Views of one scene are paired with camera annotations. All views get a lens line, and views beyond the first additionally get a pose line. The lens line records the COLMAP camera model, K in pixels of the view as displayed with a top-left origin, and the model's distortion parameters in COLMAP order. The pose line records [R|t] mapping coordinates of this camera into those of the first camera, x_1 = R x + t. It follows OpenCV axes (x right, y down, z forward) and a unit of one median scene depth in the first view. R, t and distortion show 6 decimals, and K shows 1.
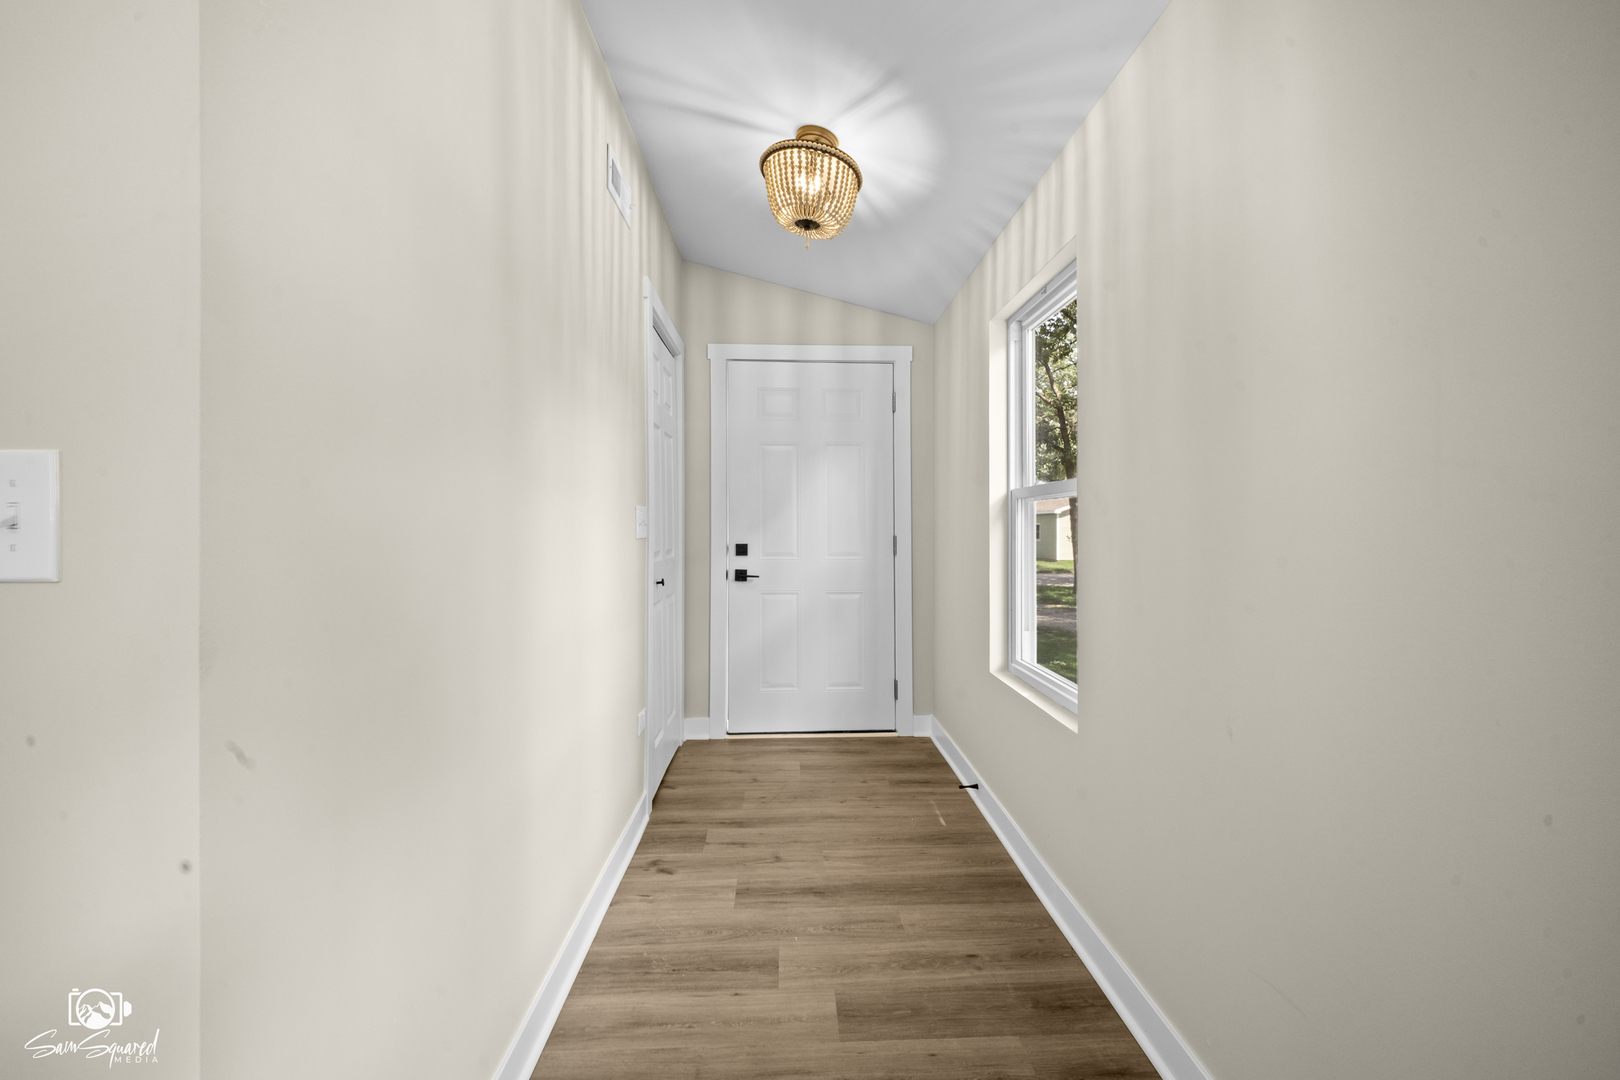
lens RADIAL K [[686.0, 0, 829.5], [0, 686.0, 530.4], [0, 0, 1]] dist [-0.001586, -0.000180]
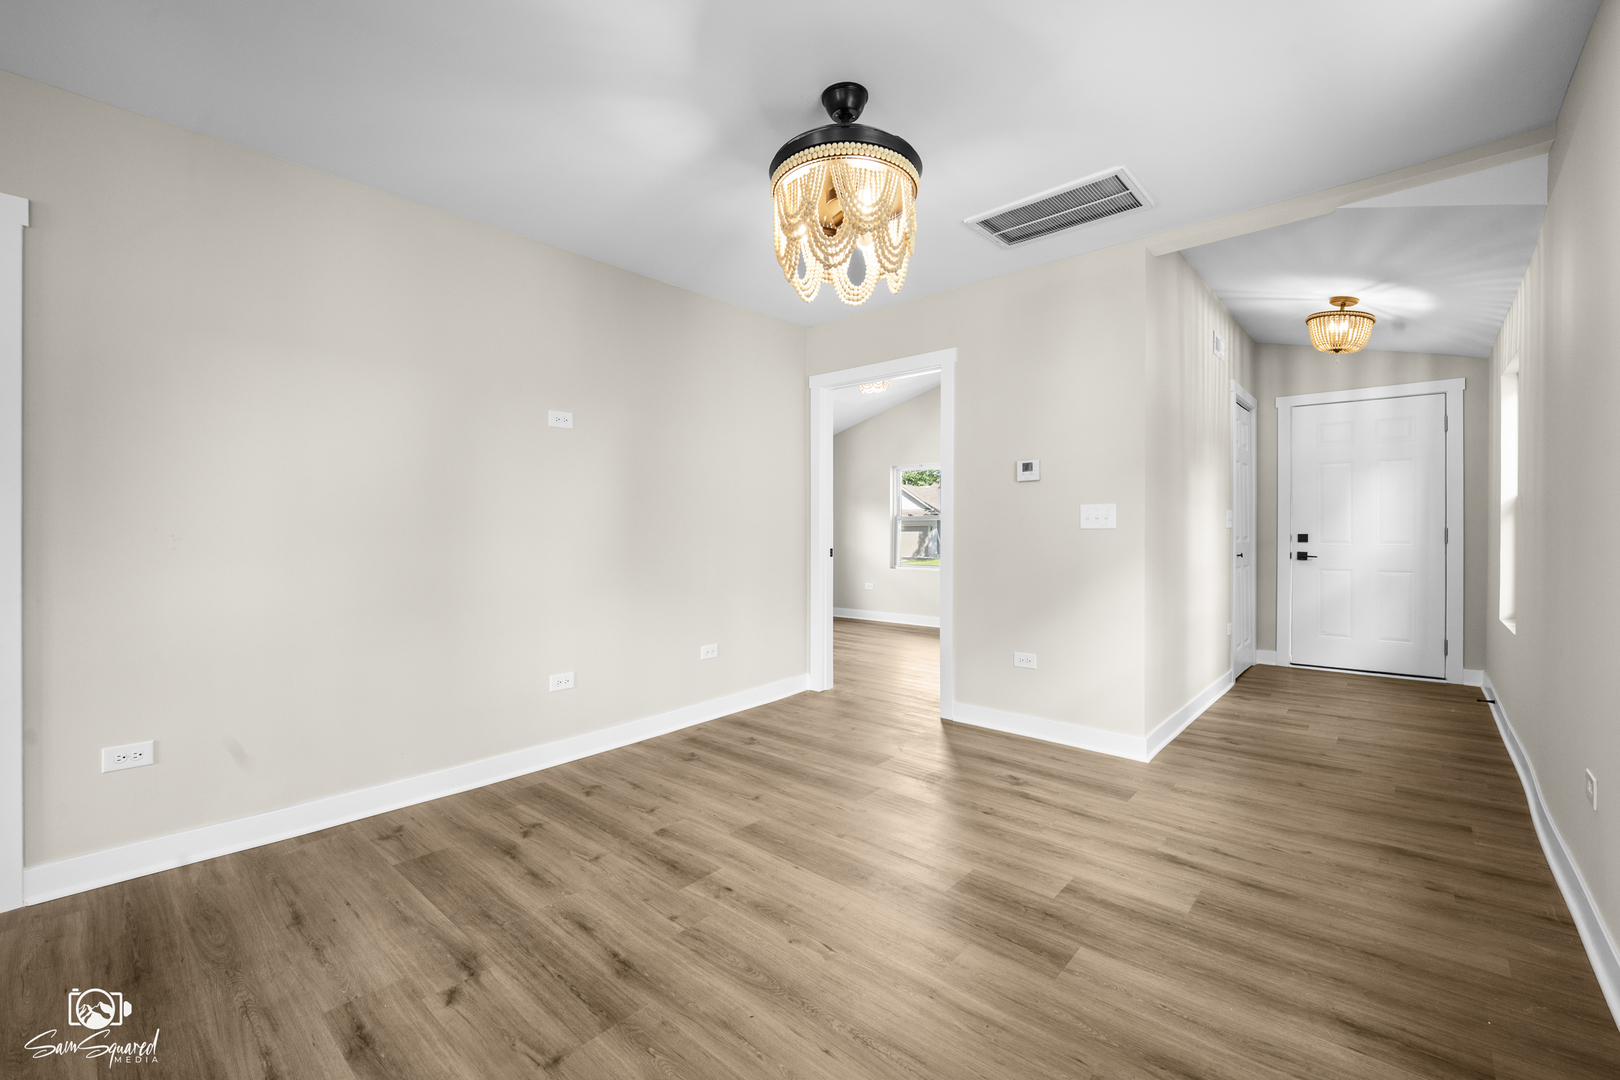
lens RADIAL K [[686.0, 0, 829.5], [0, 686.0, 530.4], [0, 0, 1]] dist [-0.001586, -0.000180]
pose [[0.721652, 0.000909, -0.692255, 0.153509], [-0.002950, 0.999994, -0.001763, 0.018010], [0.692250, 0.003314, 0.721650, -0.738446]]
